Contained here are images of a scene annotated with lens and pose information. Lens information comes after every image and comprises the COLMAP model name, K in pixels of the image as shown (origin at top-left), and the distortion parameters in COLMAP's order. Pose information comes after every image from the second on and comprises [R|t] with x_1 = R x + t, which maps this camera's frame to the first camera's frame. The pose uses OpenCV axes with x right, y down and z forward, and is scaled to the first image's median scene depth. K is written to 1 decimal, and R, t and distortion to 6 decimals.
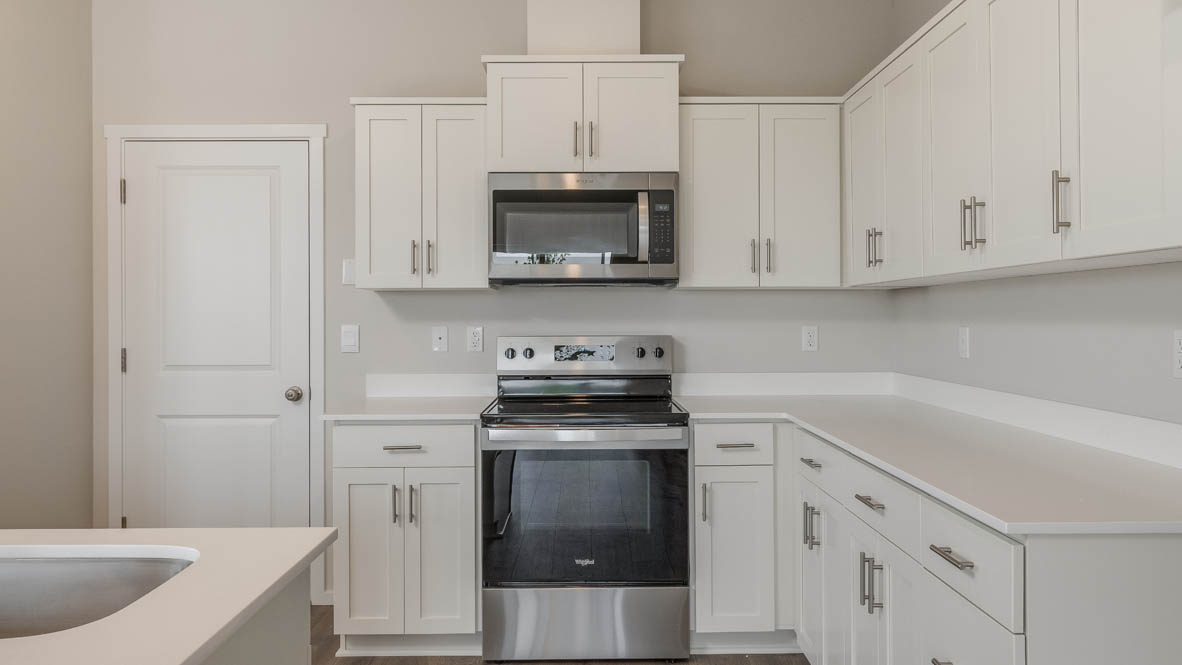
lens RADIAL K [[818.6, 0, 590.5], [0, 818.6, 311.4], [0, 0, 1]] dist [0.000233, -0.000209]
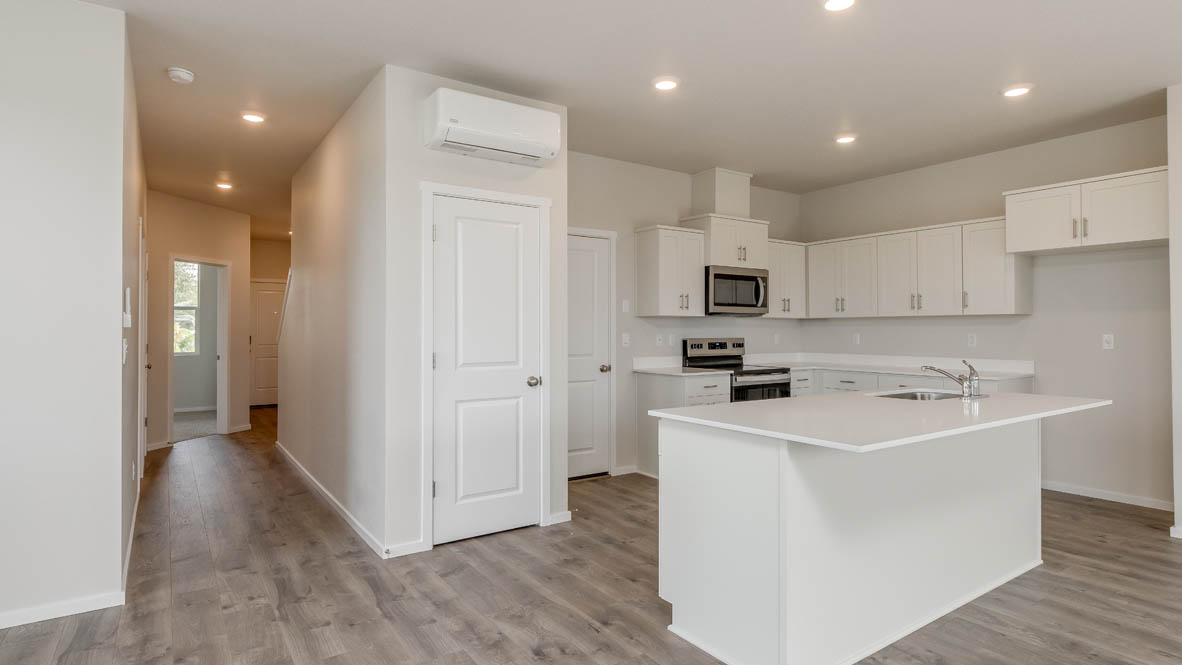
lens RADIAL K [[620.6, 0, 588.0], [0, 620.6, 318.0], [0, 0, 1]] dist [-0.001240, -0.000952]
pose [[0.831902, 0.013632, 0.554755, -1.340479], [-0.006598, 0.999871, -0.014677, 0.002467], [-0.554883, 0.008550, 0.831884, -0.228705]]
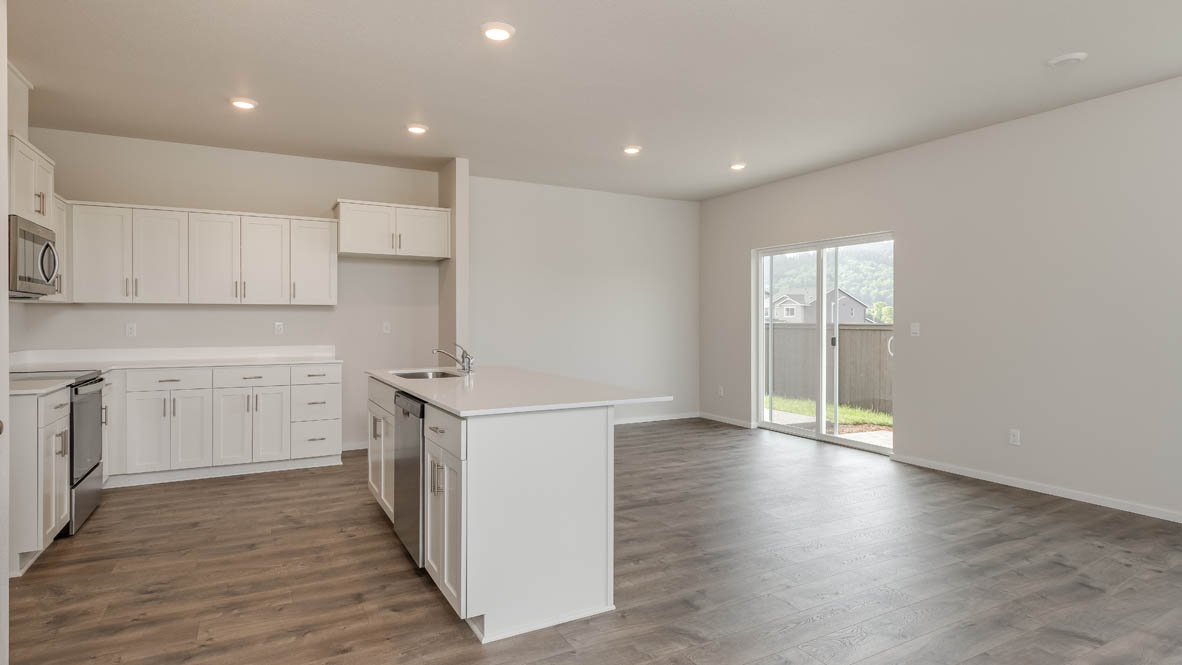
lens RADIAL K [[616.5, 0, 591.0], [0, 616.5, 332.5], [0, 0, 1]] dist [-0.015057, 0.000615]
pose [[-0.470998, -0.016635, 0.881978, -1.502289], [-0.004638, 0.999855, 0.016381, 0.009181], [-0.882122, 0.003625, -0.471006, 0.615829]]
